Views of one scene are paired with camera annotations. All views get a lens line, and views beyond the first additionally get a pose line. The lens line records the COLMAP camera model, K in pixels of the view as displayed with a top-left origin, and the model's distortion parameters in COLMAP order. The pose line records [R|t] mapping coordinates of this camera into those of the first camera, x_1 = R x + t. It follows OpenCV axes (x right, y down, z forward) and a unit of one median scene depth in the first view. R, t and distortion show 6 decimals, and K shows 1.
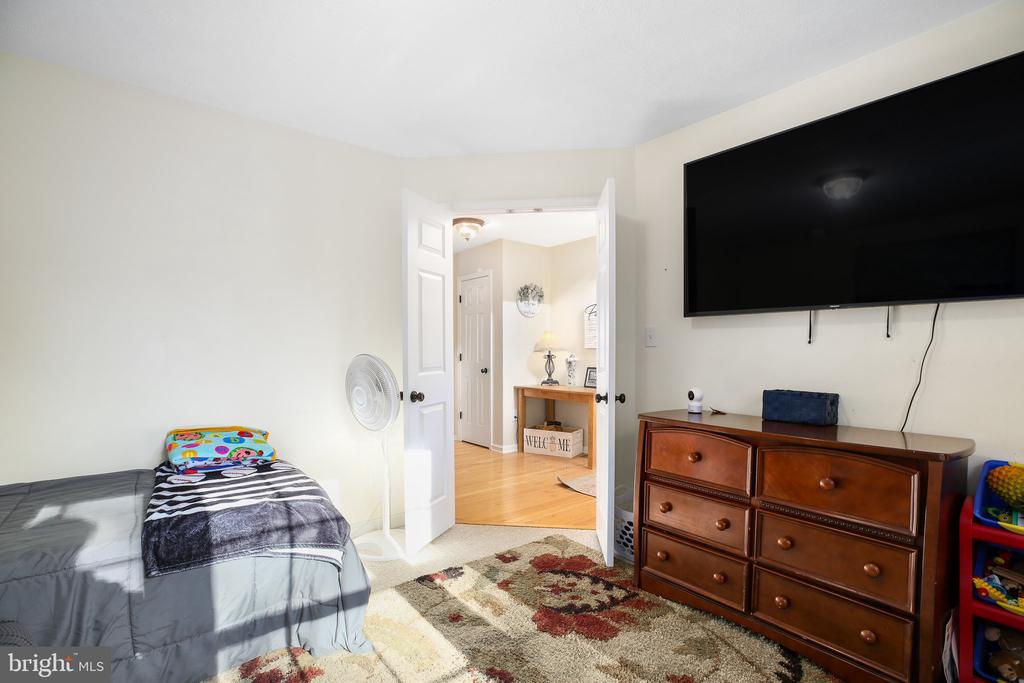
lens RADIAL K [[479.7, 0, 511.7], [0, 479.7, 349.7], [0, 0, 1]] dist [-0.000803, 0.010530]
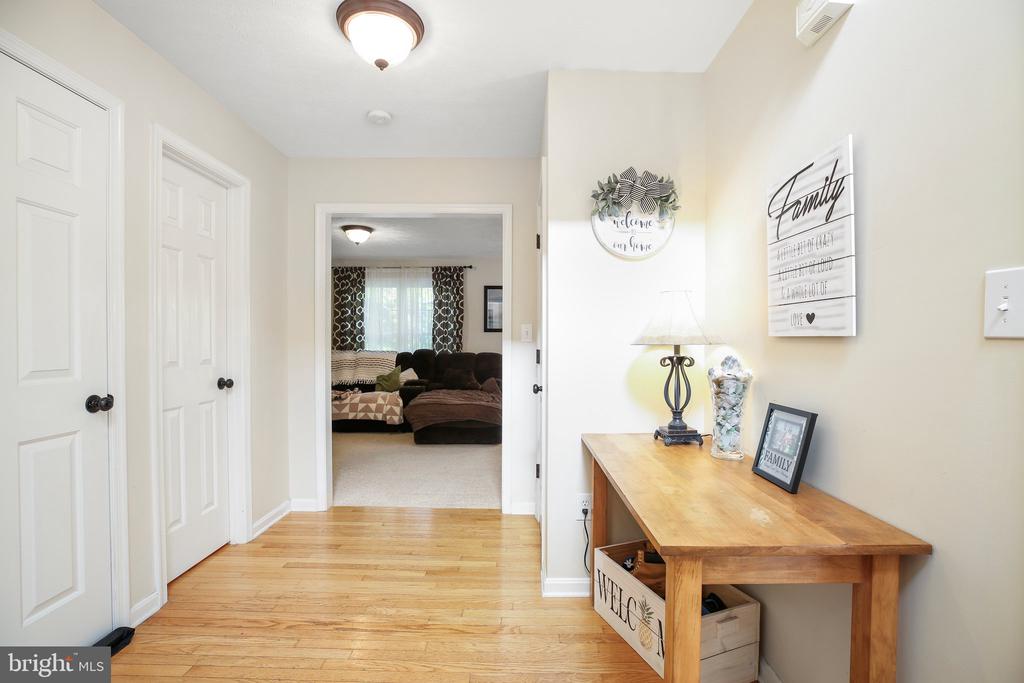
lens RADIAL K [[479.7, 0, 511.7], [0, 479.7, 349.7], [0, 0, 1]] dist [-0.000803, 0.010530]
pose [[0.776415, 0.010230, -0.630139, 0.210611], [0.001958, 0.999824, 0.018645, -0.001506], [0.630219, -0.015710, 0.776259, 0.653162]]
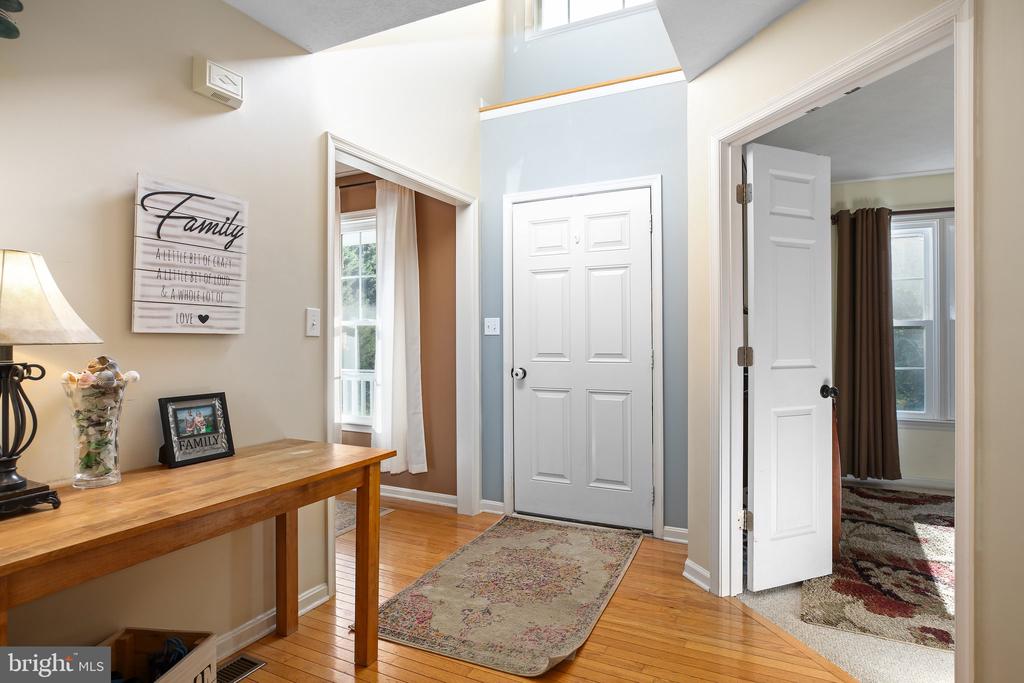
lens RADIAL K [[552.3, 0, 514.0], [0, 552.3, 336.5], [0, 0, 1]] dist [-0.001837, -0.000212]
pose [[-0.432896, -0.002308, 0.901441, -0.225657], [-0.003109, 0.999995, 0.001067, -0.002567], [-0.901439, -0.002341, -0.432901, 0.915628]]
